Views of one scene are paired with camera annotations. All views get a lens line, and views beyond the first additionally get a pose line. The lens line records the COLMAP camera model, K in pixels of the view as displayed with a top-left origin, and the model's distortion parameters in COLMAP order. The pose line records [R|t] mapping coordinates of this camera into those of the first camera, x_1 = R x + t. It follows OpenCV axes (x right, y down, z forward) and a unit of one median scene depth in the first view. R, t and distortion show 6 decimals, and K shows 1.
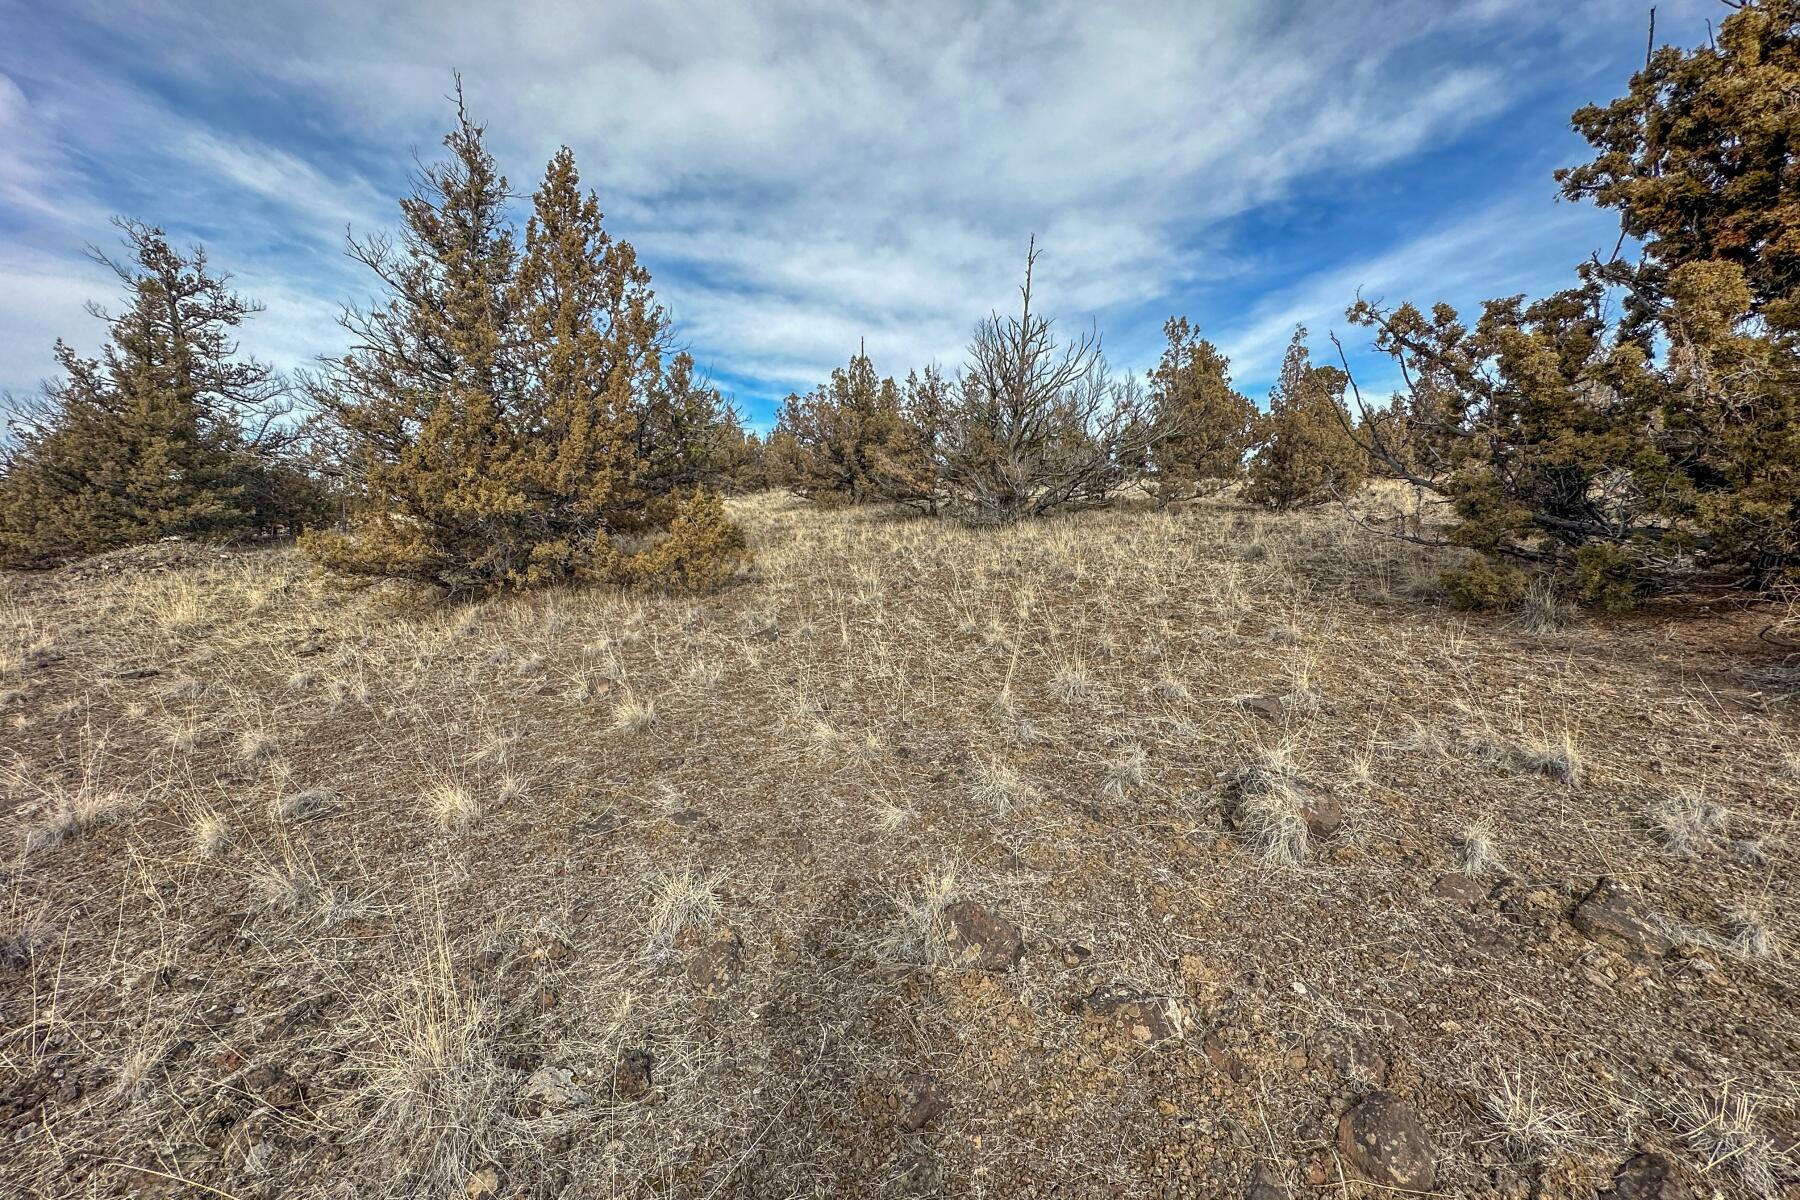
lens RADIAL K [[718.8, 0, 904.0], [0, 718.8, 600.8], [0, 0, 1]] dist [-0.002807, 0.000728]
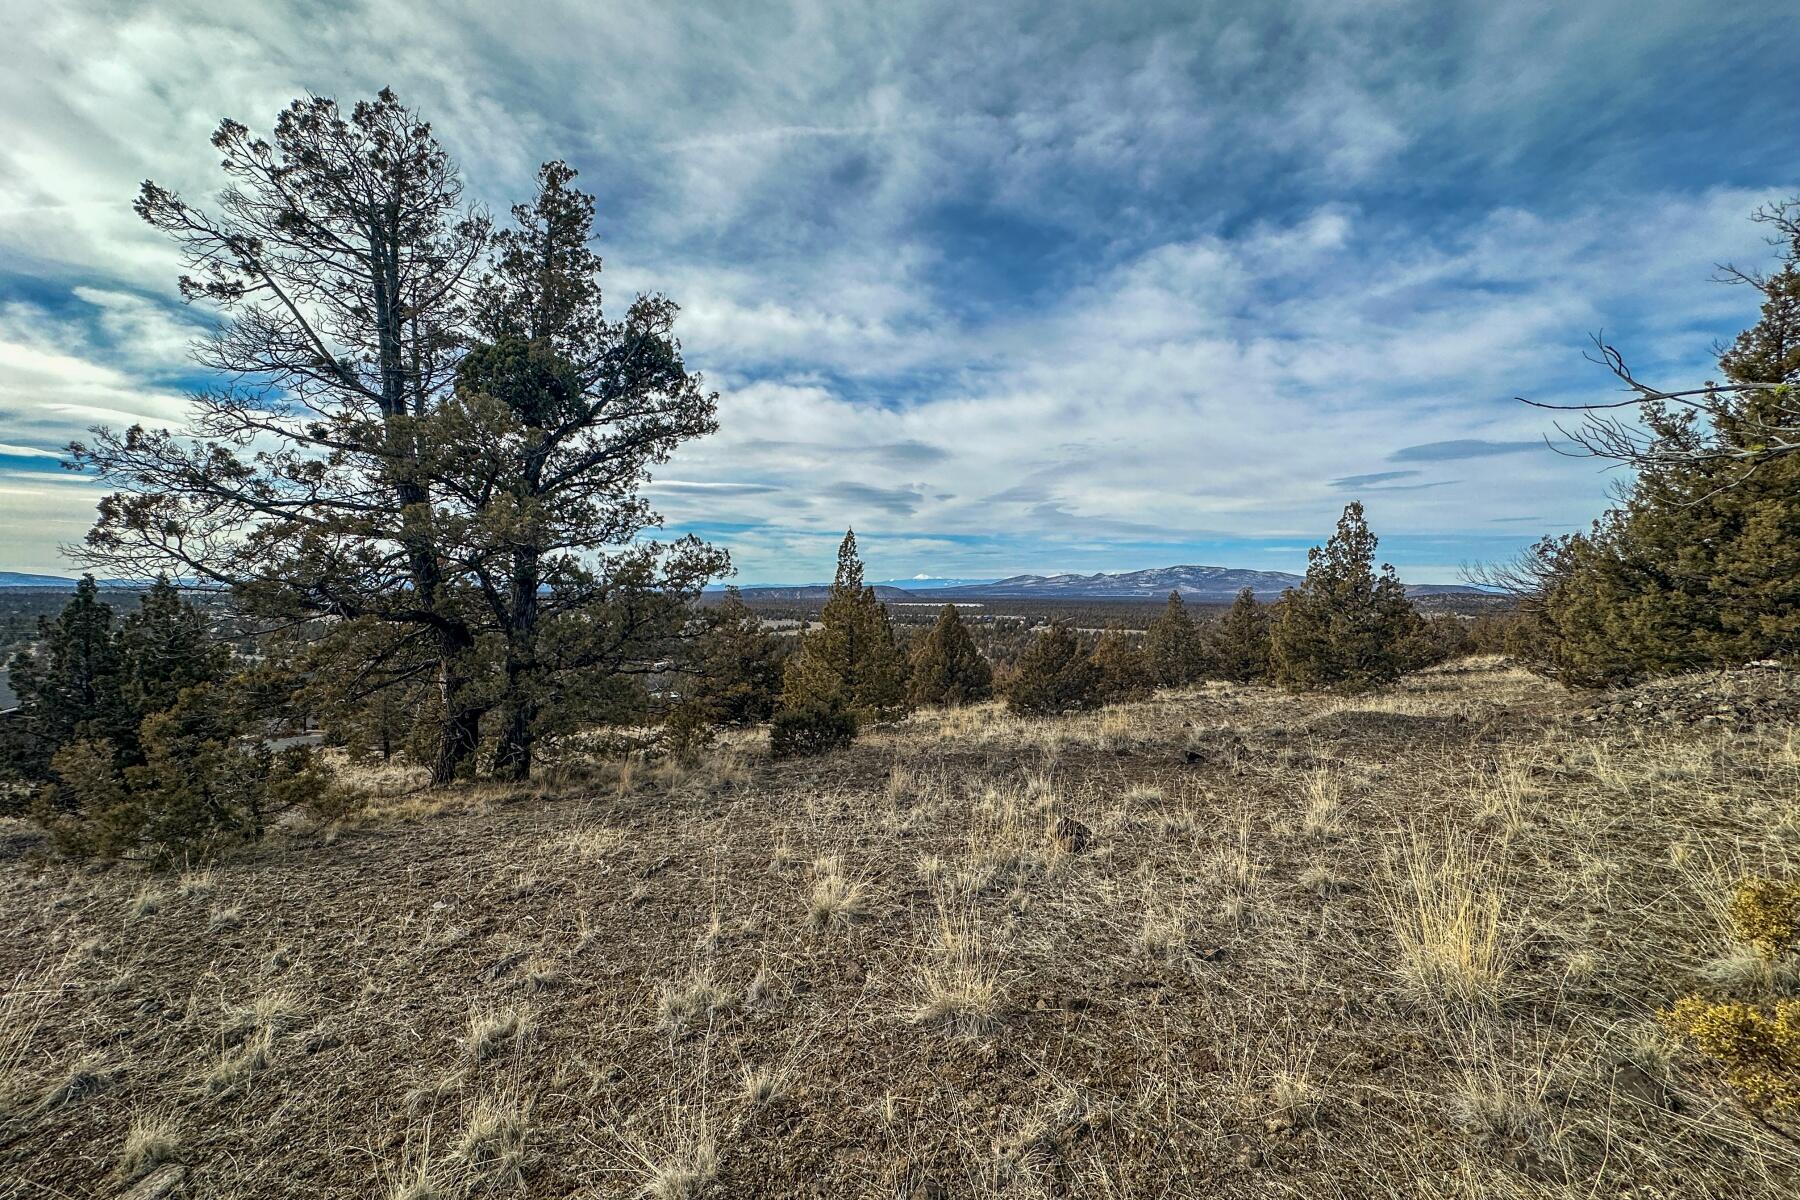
lens RADIAL K [[718.8, 0, 900.2], [0, 718.8, 603.4], [0, 0, 1]] dist [-0.002807, 0.000728]
pose [[-0.126122, -0.010713, -0.991957, -0.316549], [-0.118530, 0.992941, 0.004347, -0.049781], [0.984908, 0.118125, -0.126501, 0.333271]]
